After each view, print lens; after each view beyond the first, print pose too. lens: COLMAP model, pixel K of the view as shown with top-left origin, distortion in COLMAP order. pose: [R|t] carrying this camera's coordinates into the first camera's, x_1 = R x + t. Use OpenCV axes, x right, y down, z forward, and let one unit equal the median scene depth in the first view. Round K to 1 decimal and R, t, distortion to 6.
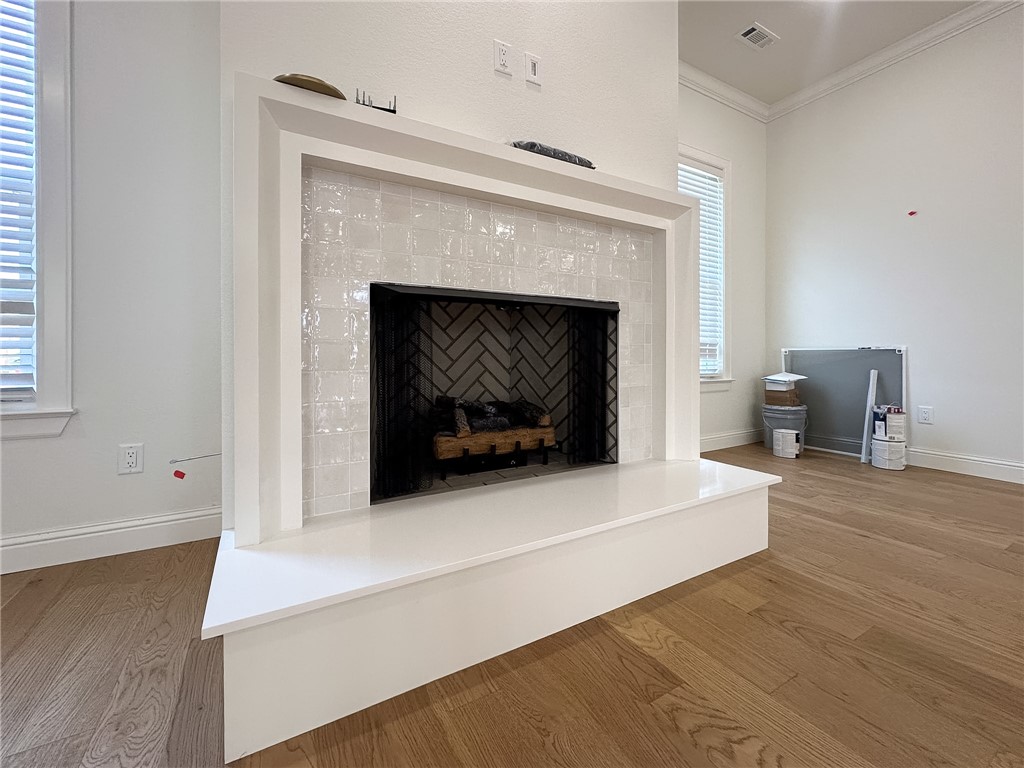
lens RADIAL K [[411.6, 0, 530.2], [0, 411.6, 360.2], [0, 0, 1]] dist [-0.000015, -0.000540]
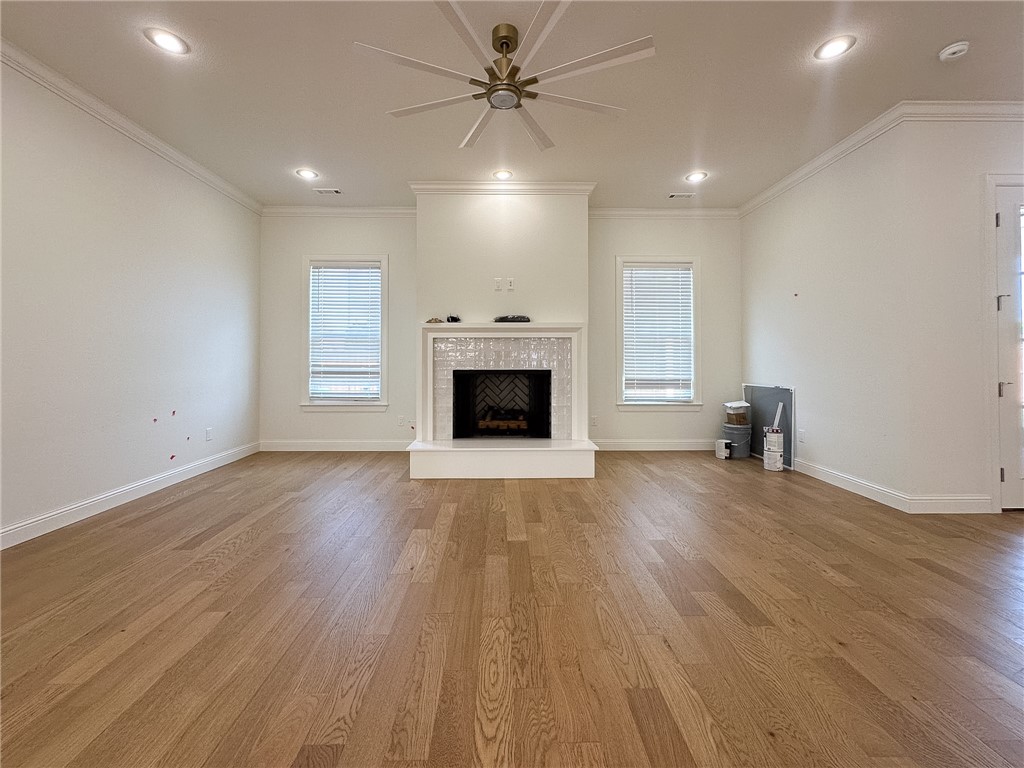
lens RADIAL K [[411.6, 0, 504.8], [0, 411.6, 350.1], [0, 0, 1]] dist [-0.000015, -0.000540]
pose [[0.849741, -0.018216, -0.526885, 1.270515], [-0.000094, 0.999398, -0.034704, -0.176572], [0.527200, 0.029538, 0.849228, -1.172970]]
